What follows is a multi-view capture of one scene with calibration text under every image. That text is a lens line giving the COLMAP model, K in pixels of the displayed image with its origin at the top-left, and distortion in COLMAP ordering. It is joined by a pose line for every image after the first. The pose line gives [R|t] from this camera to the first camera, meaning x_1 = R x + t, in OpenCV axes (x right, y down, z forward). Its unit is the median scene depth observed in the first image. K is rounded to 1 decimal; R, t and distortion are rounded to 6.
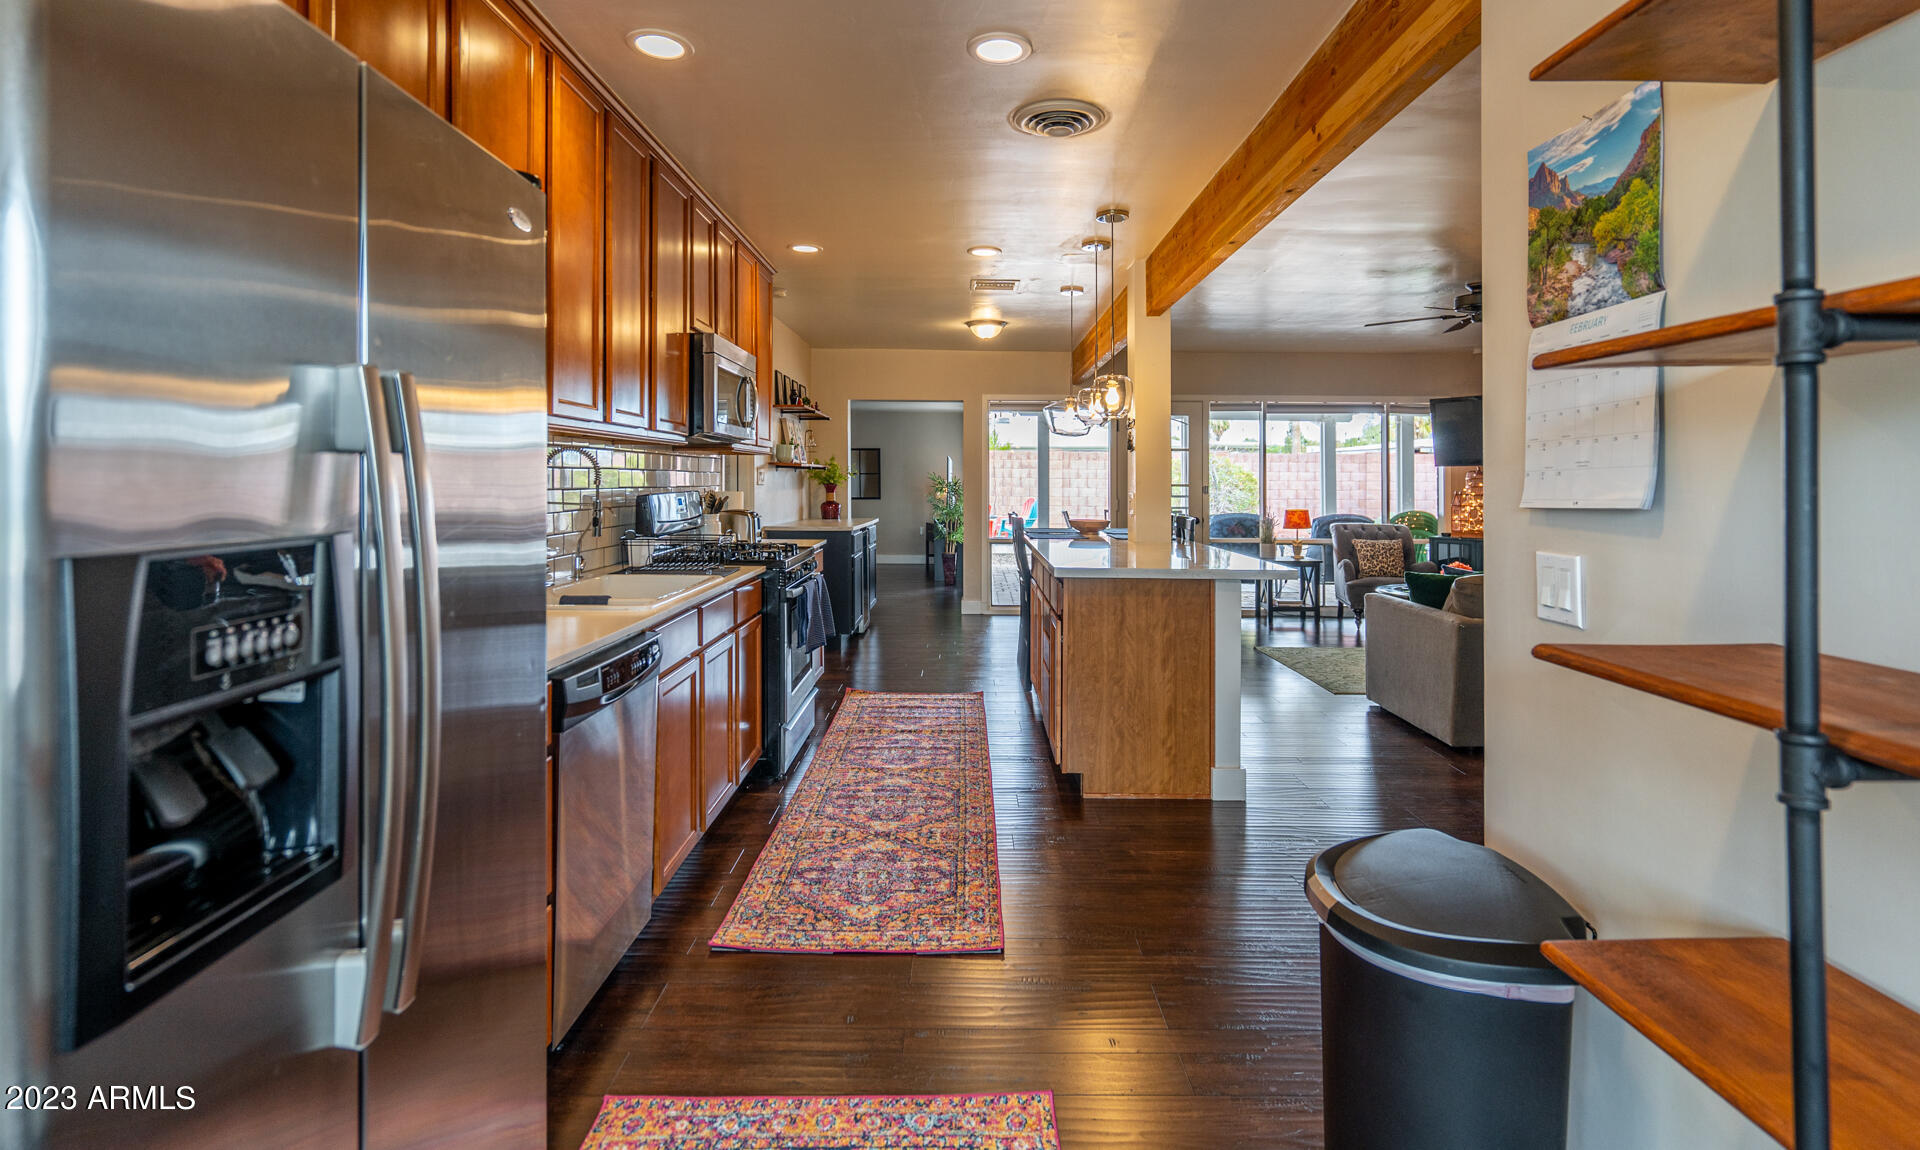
lens RADIAL K [[938.6, 0, 960.0], [0, 938.6, 575.0], [0, 0, 1]] dist [-0.050469, 0.000006]
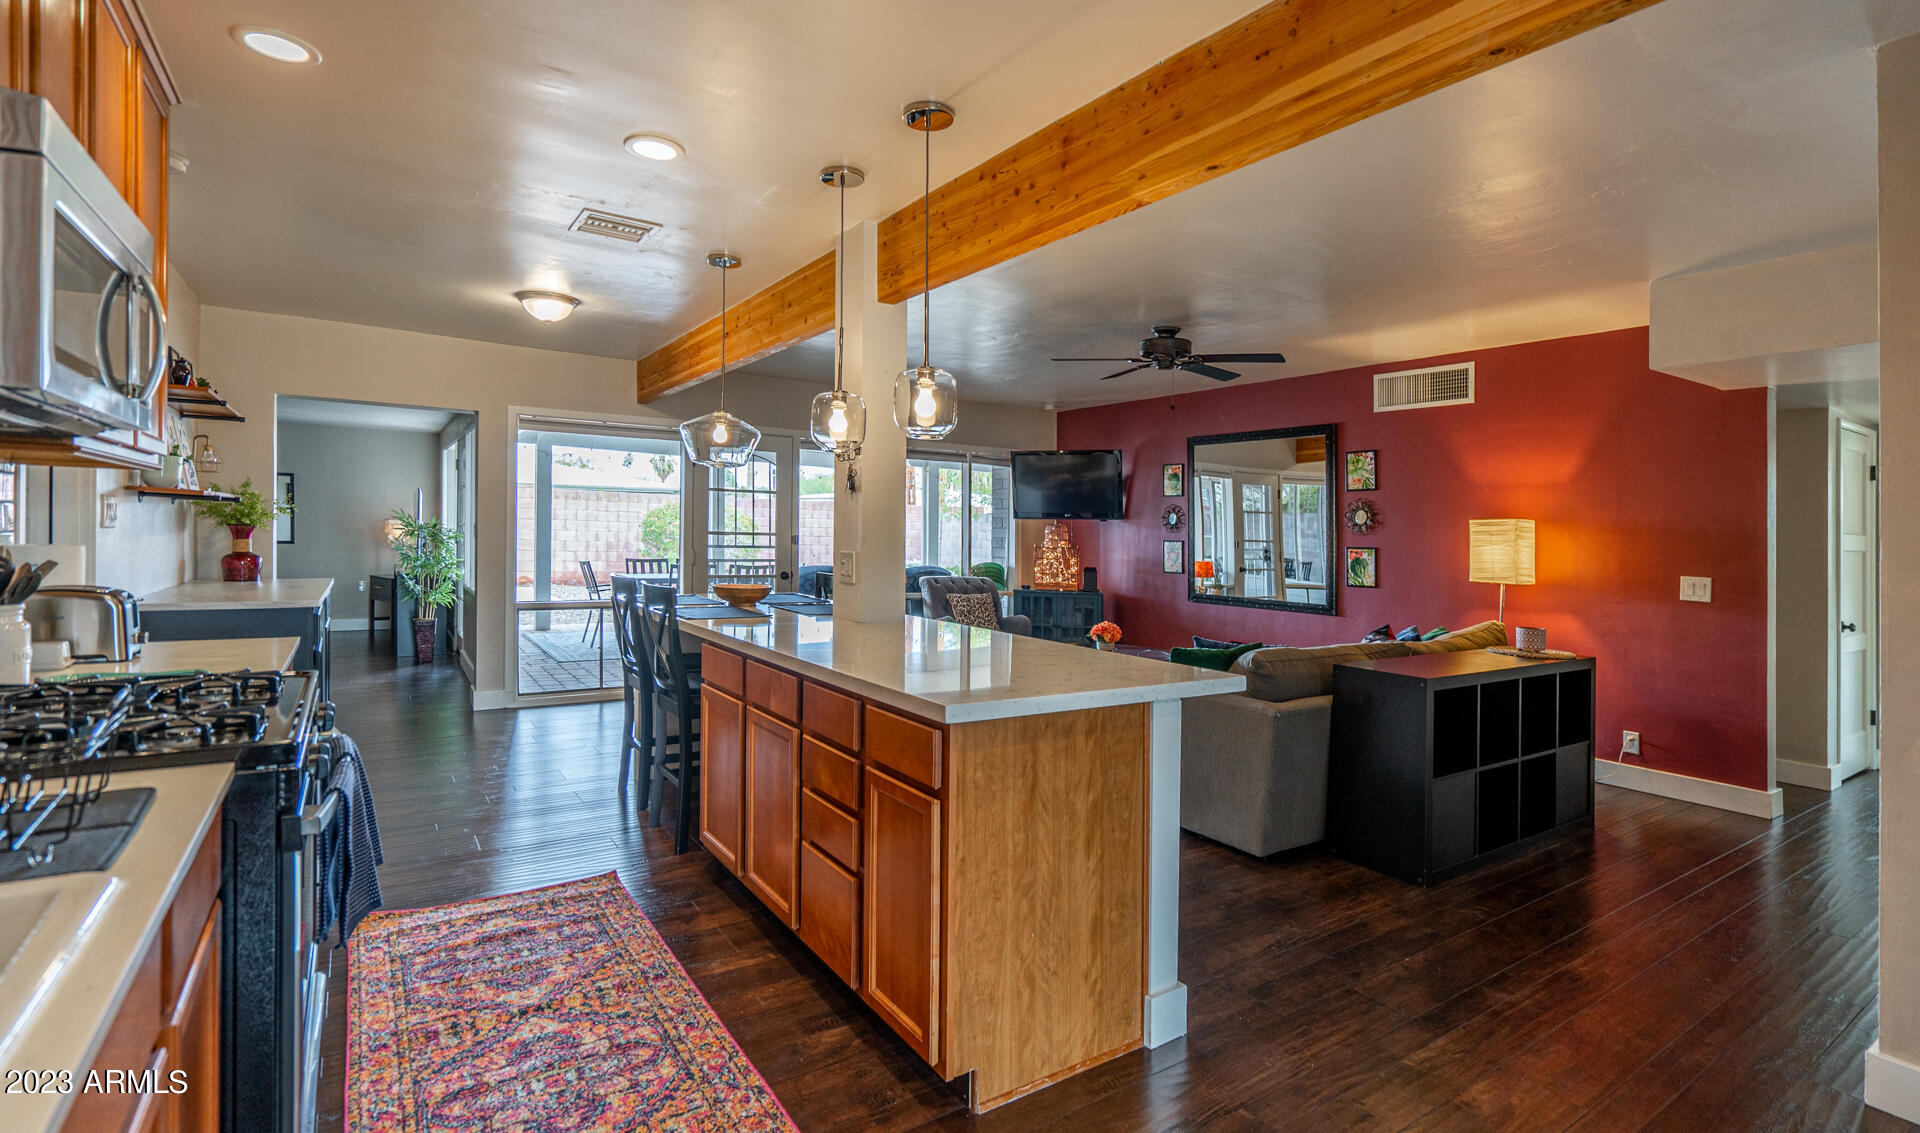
lens RADIAL K [[892.5, 0, 960.0], [0, 892.5, 566.5], [0, 0, 1]] dist [-0.005285, -0.000145]
pose [[0.825395, -0.005701, 0.564527, -0.170276], [0.035006, 0.998542, -0.041098, -0.063003], [-0.563470, 0.053683, 0.824391, 0.548268]]
